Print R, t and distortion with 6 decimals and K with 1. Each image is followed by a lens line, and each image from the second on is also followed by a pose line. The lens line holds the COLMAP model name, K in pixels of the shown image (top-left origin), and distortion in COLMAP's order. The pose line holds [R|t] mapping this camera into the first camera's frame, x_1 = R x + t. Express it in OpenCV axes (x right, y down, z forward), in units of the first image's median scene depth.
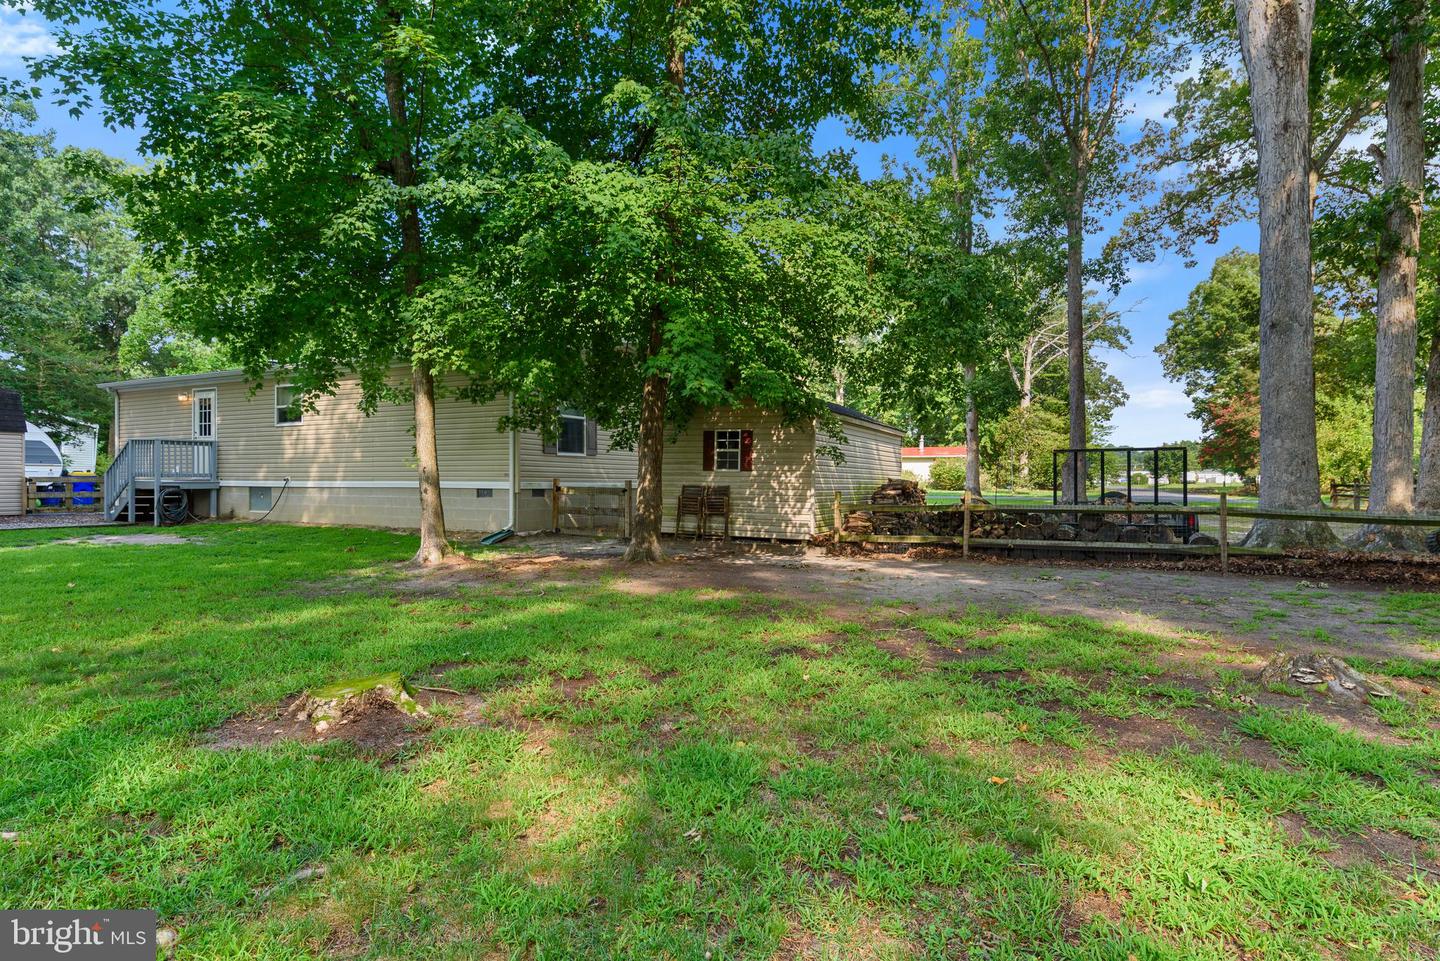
lens RADIAL K [[786.2, 0, 720.0], [0, 786.2, 480.5], [0, 0, 1]] dist [0.002159, 0.000222]
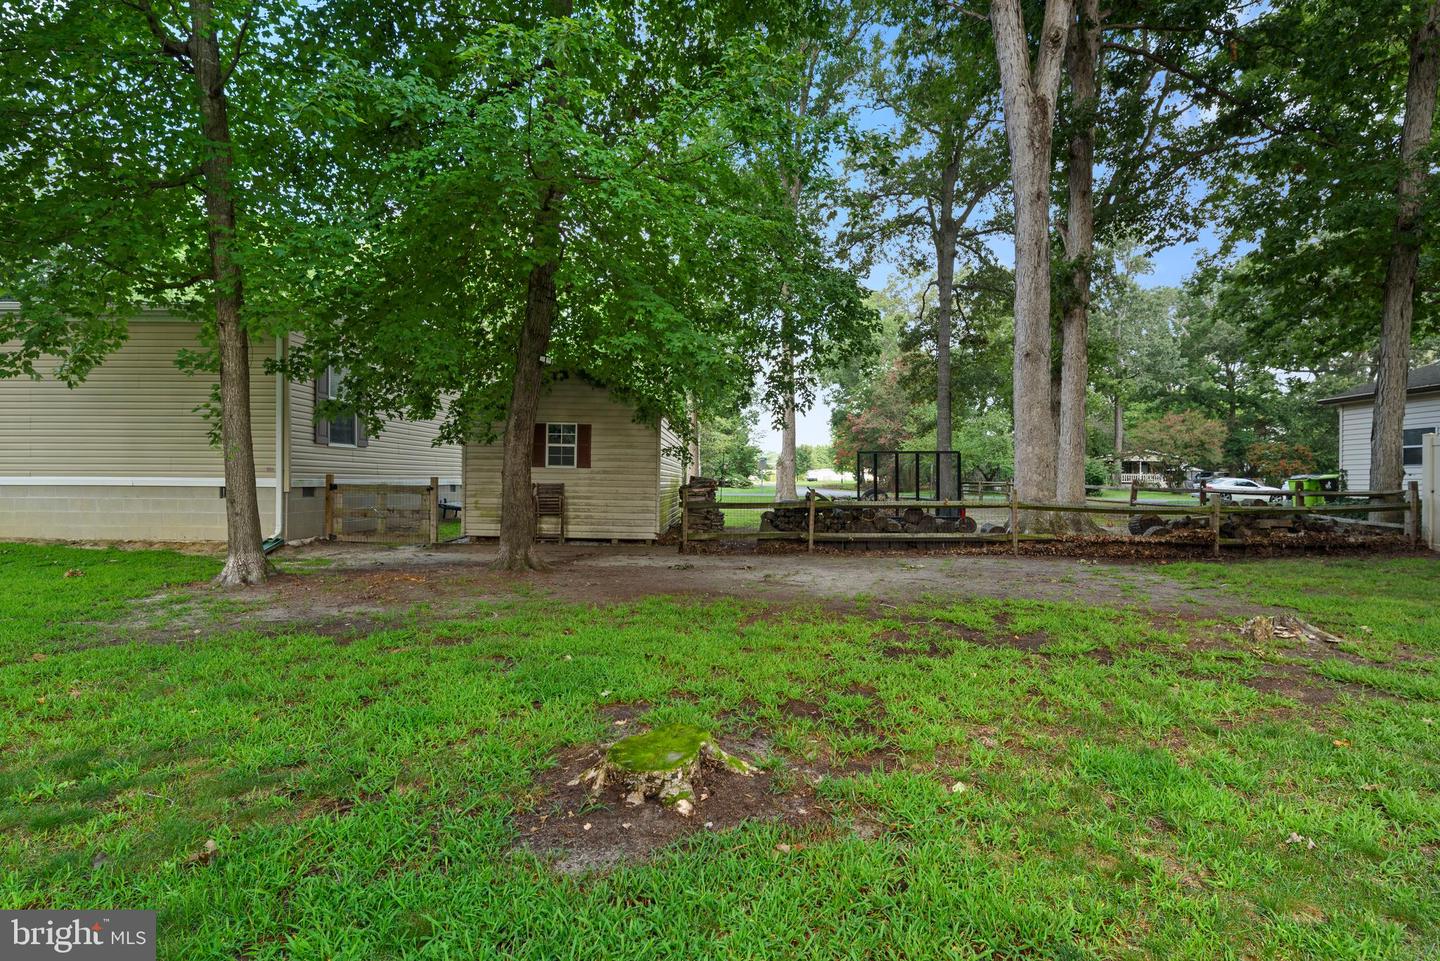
lens RADIAL K [[782.4, 0, 734.7], [0, 782.4, 481.1], [0, 0, 1]] dist [0.003753, 0.000895]
pose [[0.894747, 0.001999, 0.446569, -0.221873], [-0.004297, 0.999982, 0.004133, -0.000800], [-0.446553, -0.005617, 0.894740, 0.086439]]
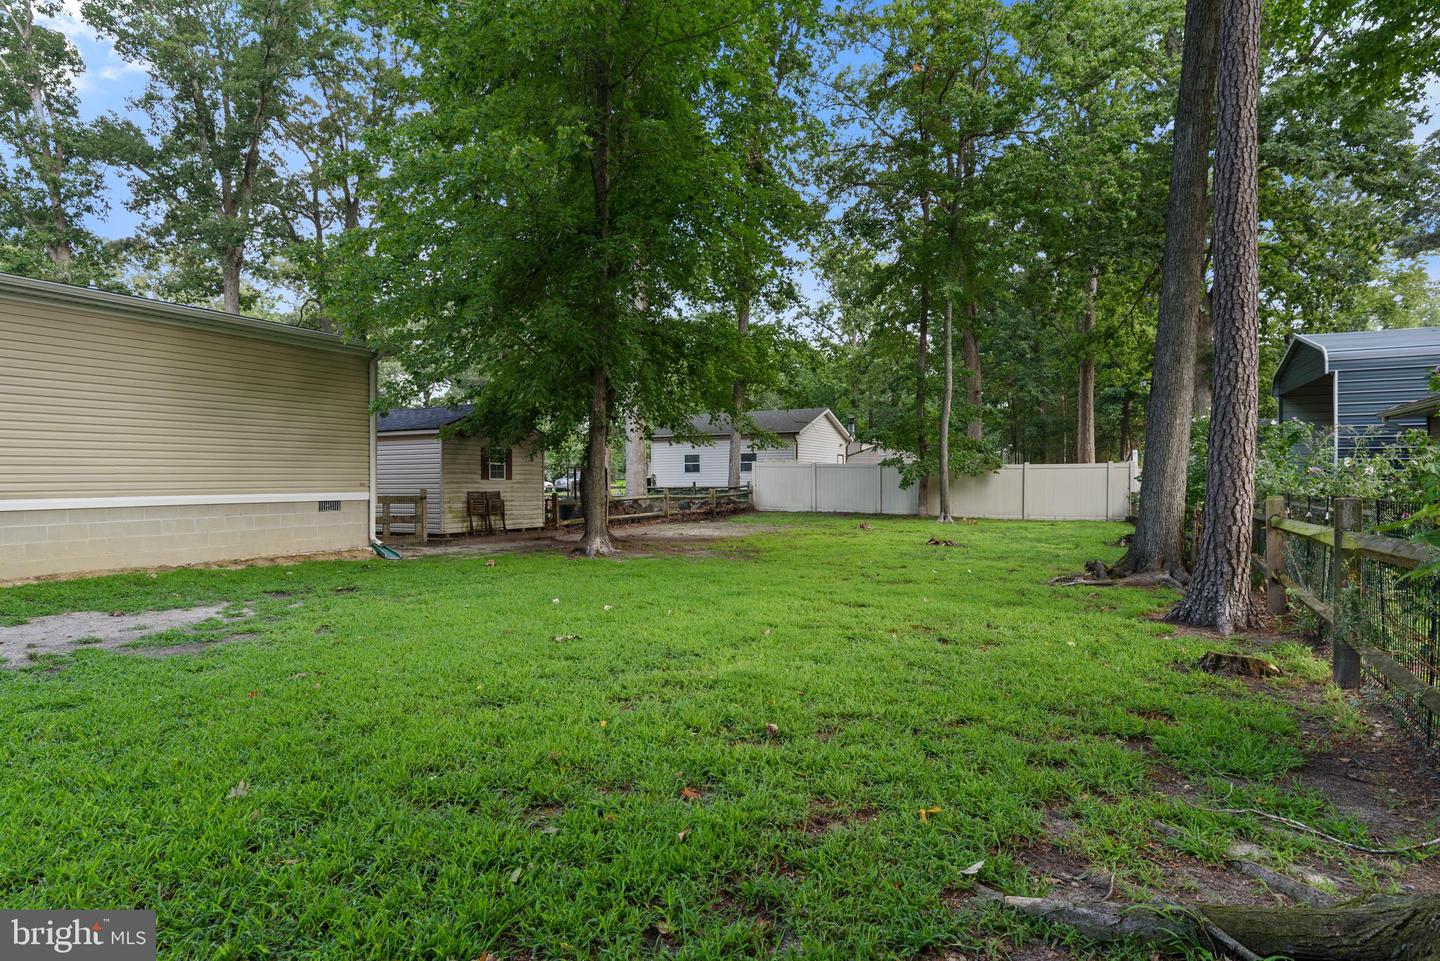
lens RADIAL K [[786.2, 0, 720.0], [0, 786.2, 480.5], [0, 0, 1]] dist [0.002159, 0.000222]
pose [[0.013331, -0.006956, 0.999887, -1.277522], [0.002570, 0.999973, 0.006922, -0.018735], [-0.999908, 0.002478, 0.013349, 0.625647]]
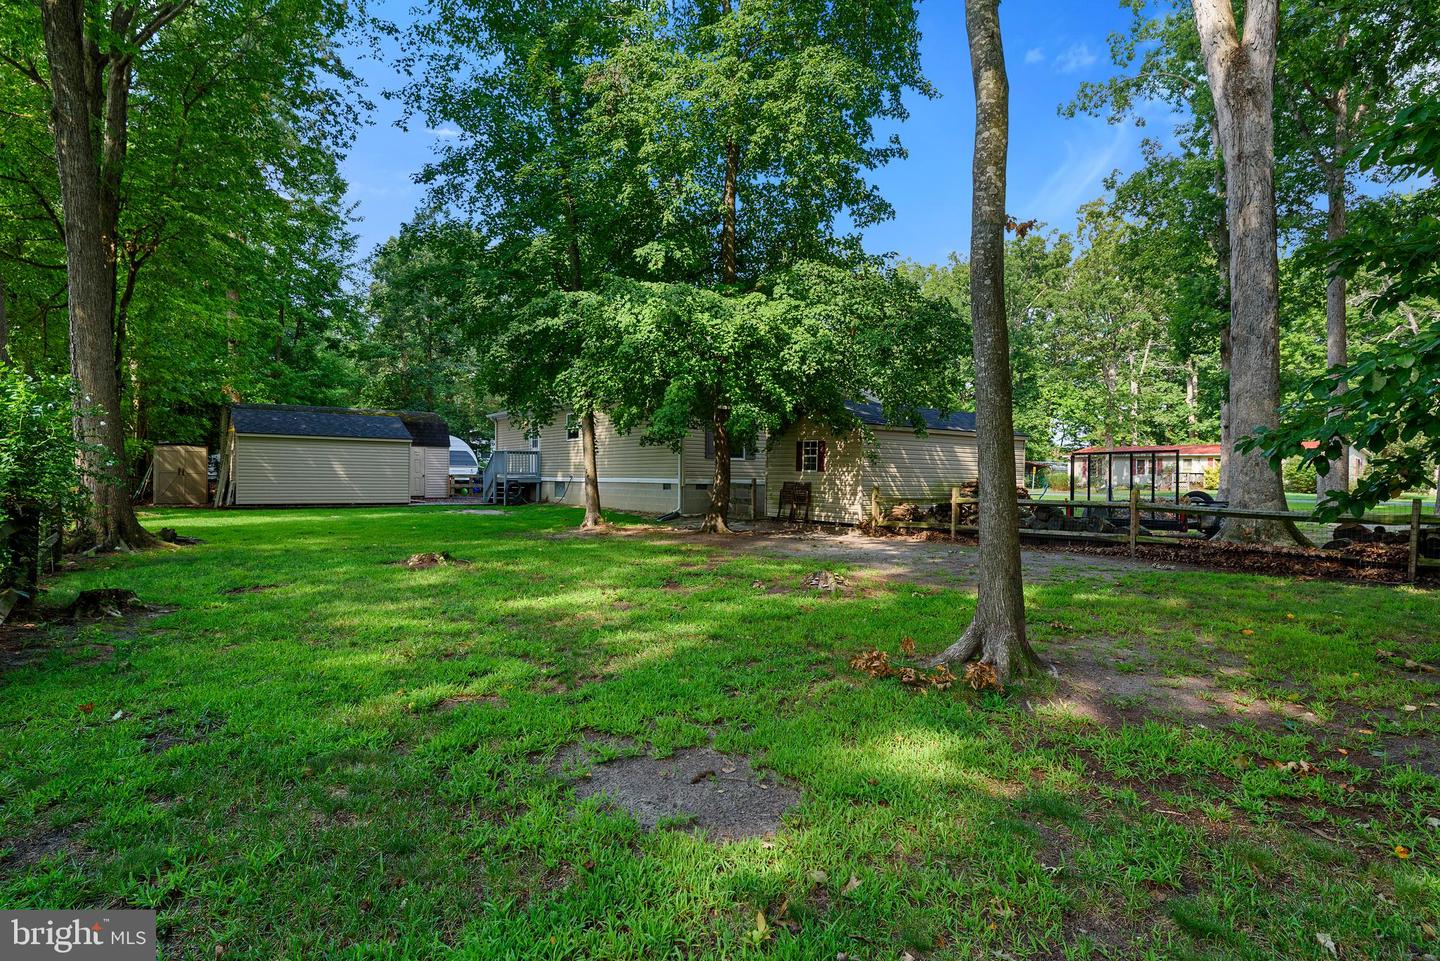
lens RADIAL K [[786.2, 0, 720.0], [0, 786.2, 480.5], [0, 0, 1]] dist [0.002159, 0.000222]
pose [[0.895487, 0.005892, -0.445049, 0.471442], [-0.004620, 0.999982, 0.003942, -0.001606], [0.445064, -0.001474, 0.895497, -0.266898]]
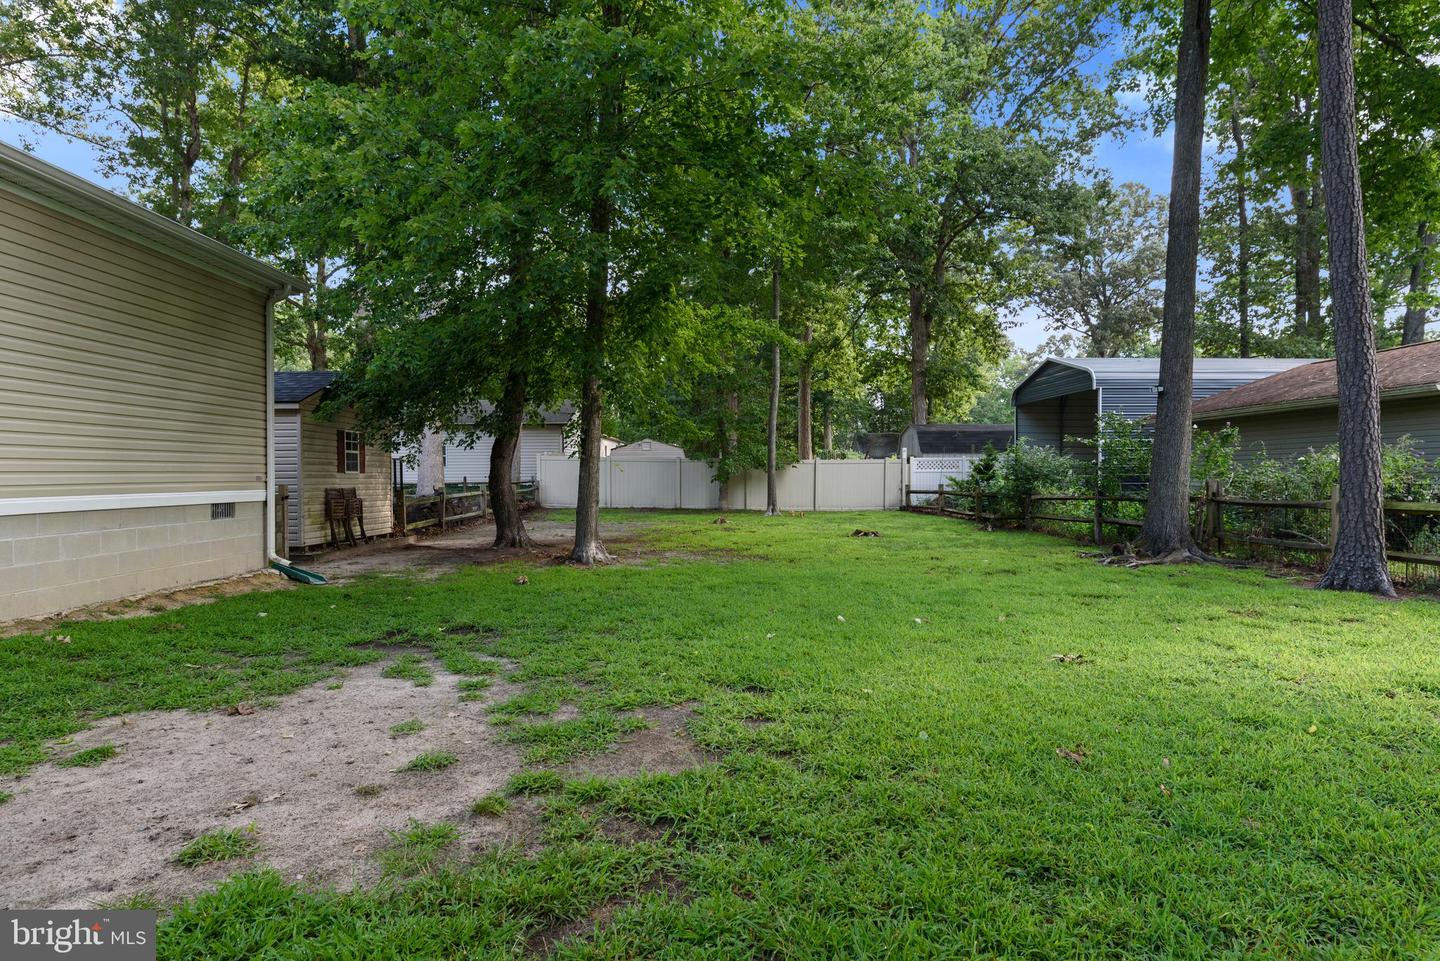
lens RADIAL K [[782.4, 0, 734.7], [0, 782.4, 481.1], [0, 0, 1]] dist [0.003753, 0.000895]
pose [[-0.461251, -0.011933, 0.887190, -1.083016], [0.000002, 0.999910, 0.013450, -0.014958], [-0.887270, 0.006206, -0.461209, 1.036112]]
